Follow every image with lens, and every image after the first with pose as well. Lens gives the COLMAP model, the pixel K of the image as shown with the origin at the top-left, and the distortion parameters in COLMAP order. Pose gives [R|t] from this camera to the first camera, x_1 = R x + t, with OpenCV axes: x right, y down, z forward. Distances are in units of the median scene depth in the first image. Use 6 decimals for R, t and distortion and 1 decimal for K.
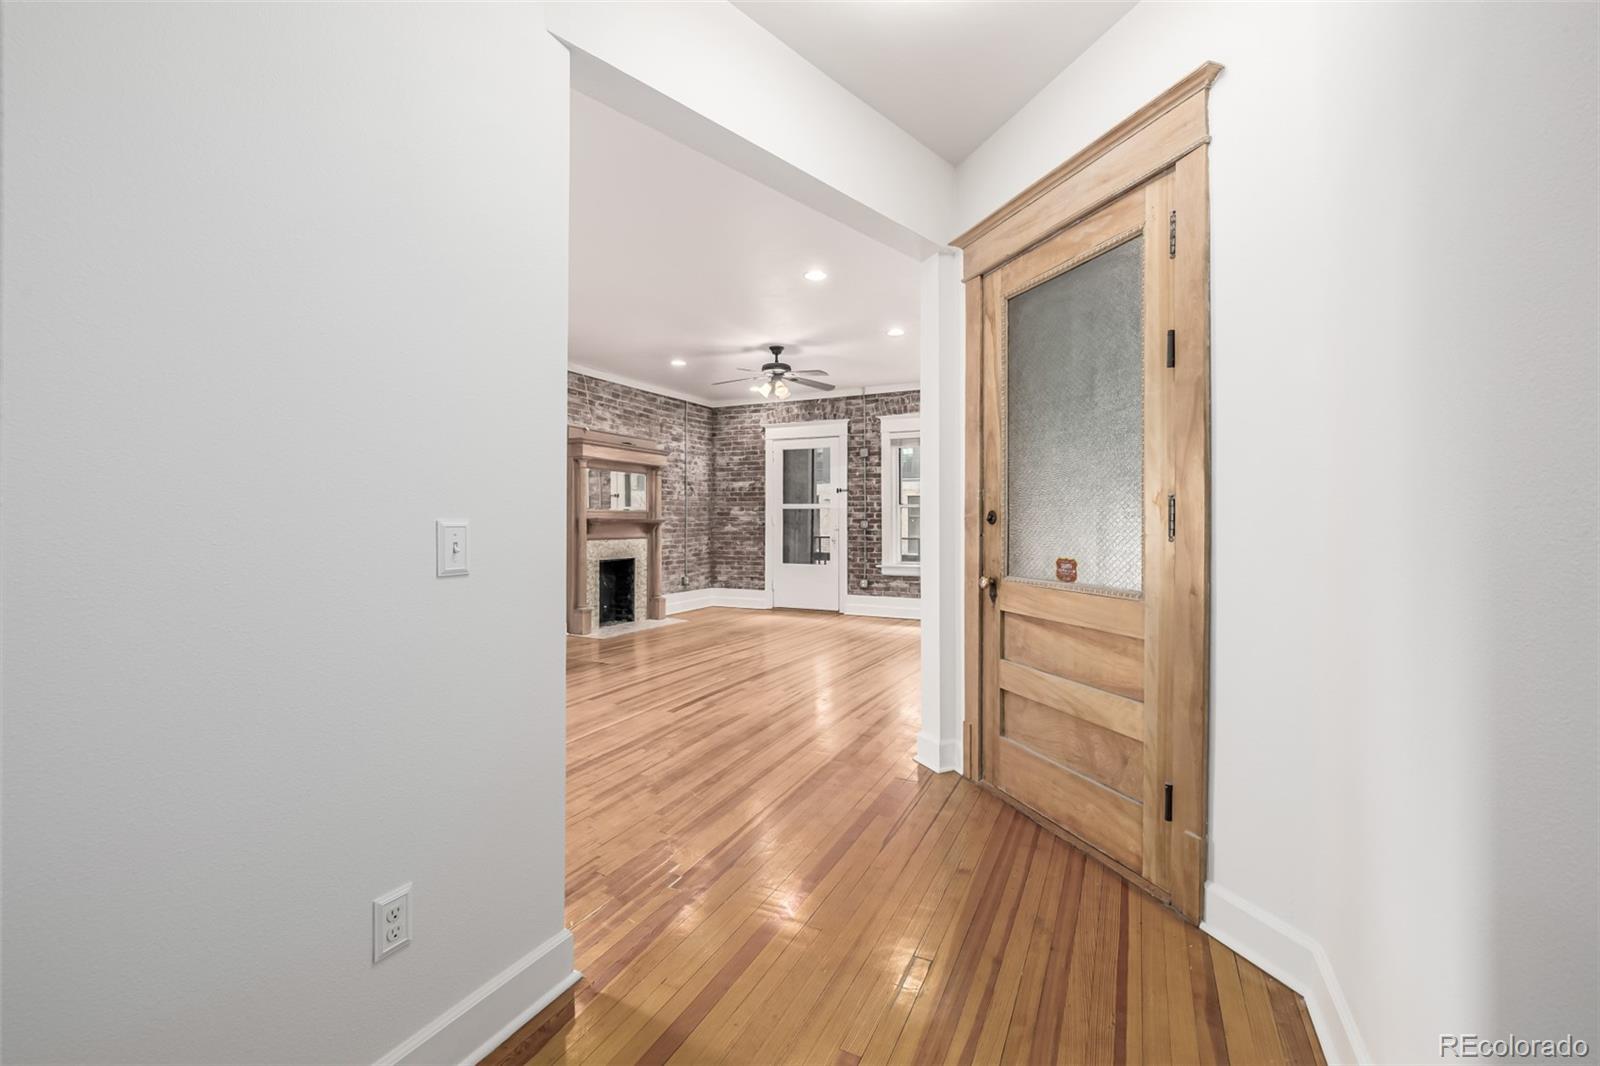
lens RADIAL K [[676.2, 0, 804.4], [0, 676.2, 522.2], [0, 0, 1]] dist [0.000691, -0.000001]
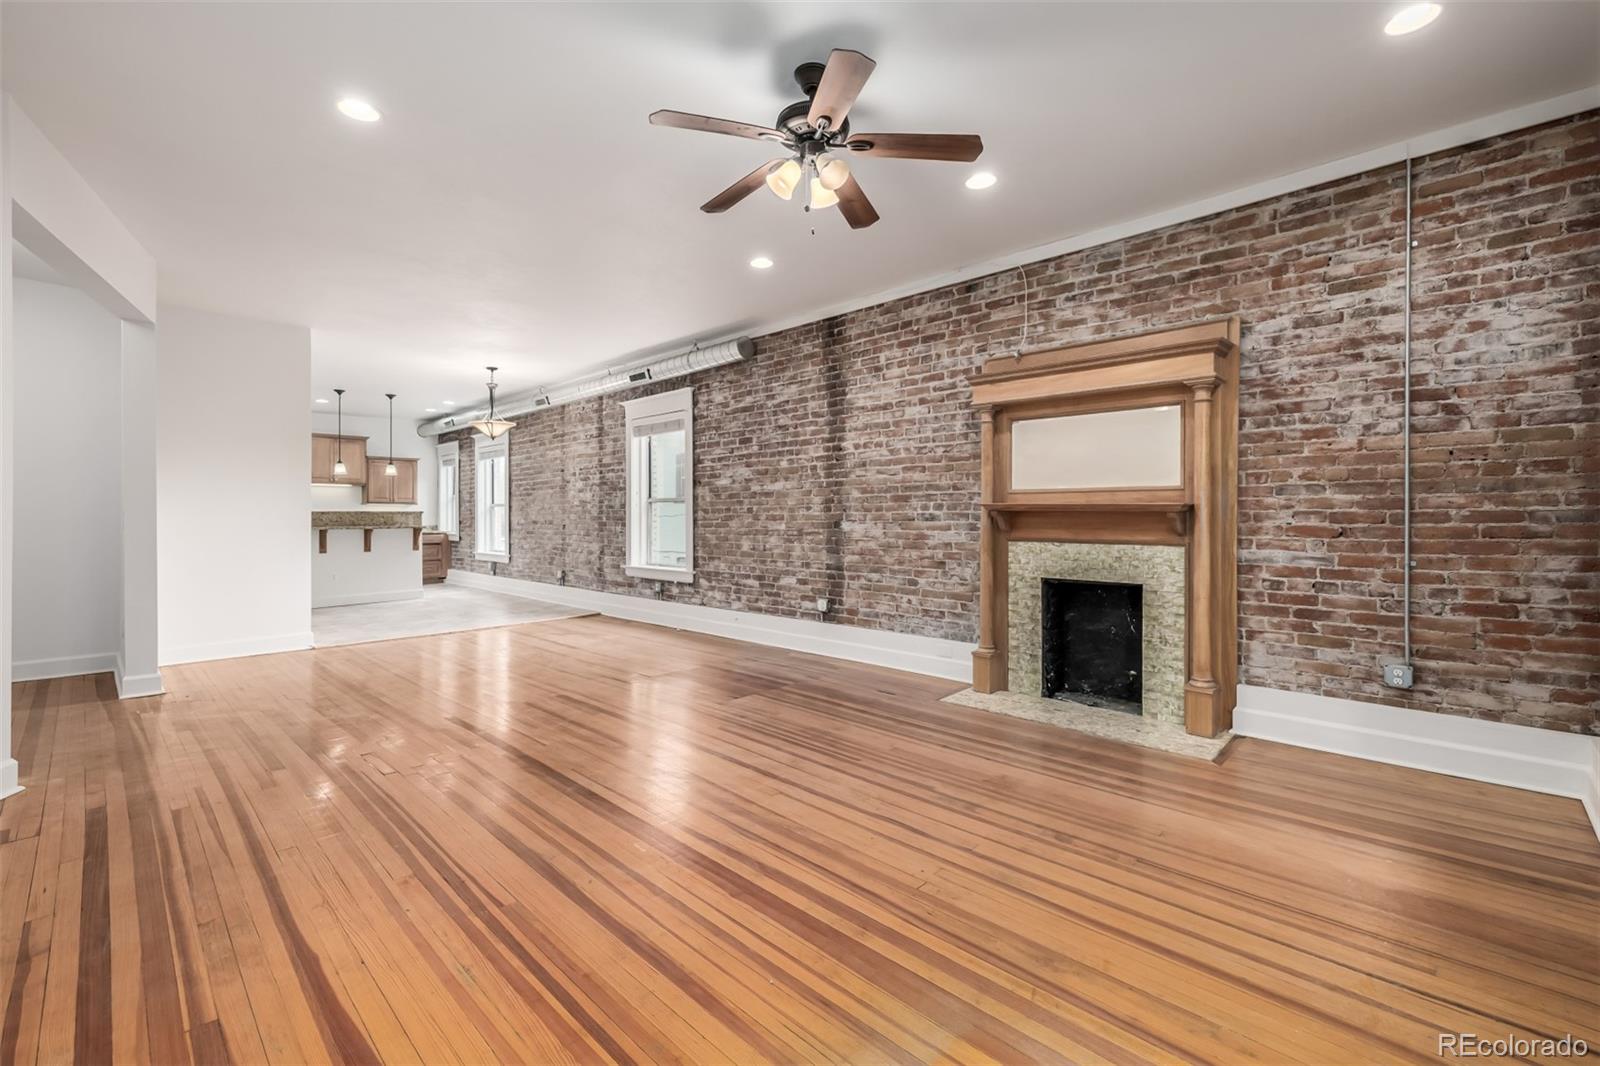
lens RADIAL K [[676.2, 0, 810.6], [0, 676.2, 516.9], [0, 0, 1]] dist [0.000691, -0.000001]
pose [[-0.291346, 0.002052, -0.956615, 0.258304], [0.000083, 0.999998, 0.002119, 0.003427], [0.956618, 0.000538, -0.291346, 0.846460]]
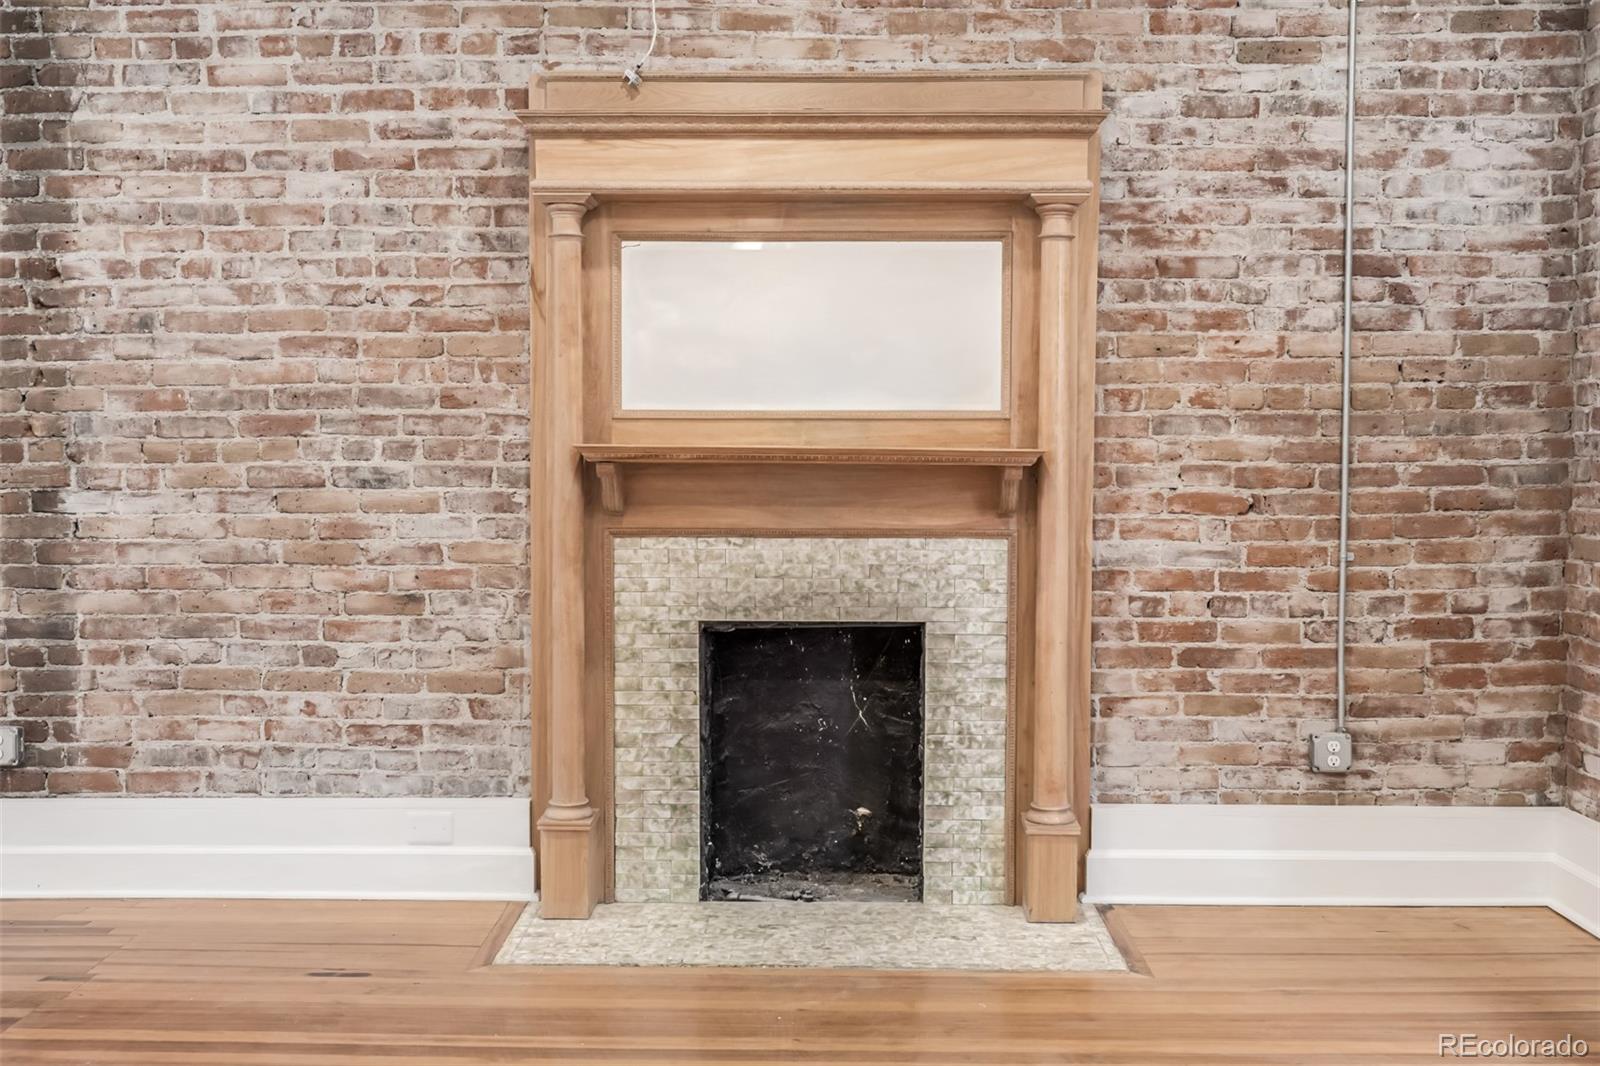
lens RADIAL K [[1529.7, 0, 792.1], [0, 1529.7, 525.6], [0, 0, 1]] dist [0.002270, 0.000000]
pose [[0.425207, 0.042958, -0.904076, 0.173415], [-0.000014, 0.998873, 0.047455, -0.002940], [0.905096, -0.020166, 0.424729, 0.690897]]
